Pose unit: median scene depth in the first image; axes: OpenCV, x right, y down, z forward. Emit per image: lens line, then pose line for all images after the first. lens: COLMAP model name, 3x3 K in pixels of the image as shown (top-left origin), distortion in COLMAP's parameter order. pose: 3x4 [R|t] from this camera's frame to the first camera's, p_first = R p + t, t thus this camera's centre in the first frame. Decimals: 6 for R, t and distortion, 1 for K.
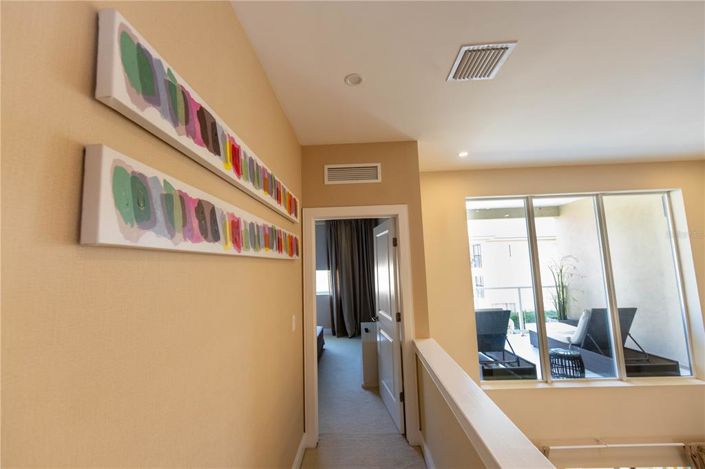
lens RADIAL K [[276.8, 0, 352.7], [0, 276.8, 234.4], [0, 0, 1]] dist [0.000946, -0.000192]
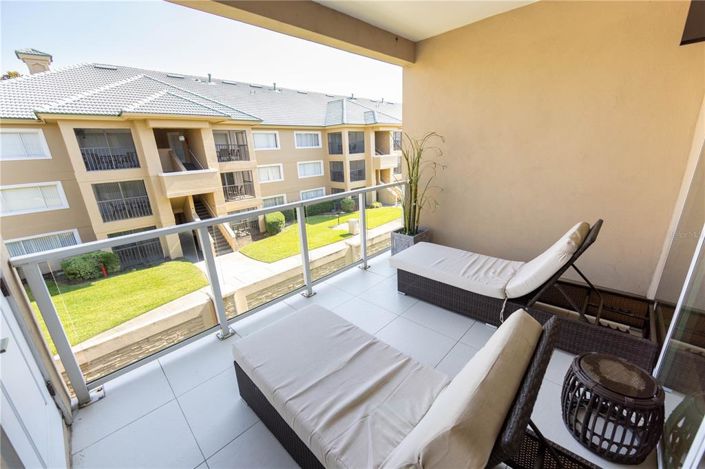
lens RADIAL K [[276.8, 0, 352.7], [0, 276.8, 234.4], [0, 0, 1]] dist [0.000946, -0.000192]
pose [[0.687188, -0.211703, 0.694949, 0.188820], [-0.059074, 0.937147, 0.343897, 0.089317], [-0.724074, -0.277375, 0.631490, 0.695160]]
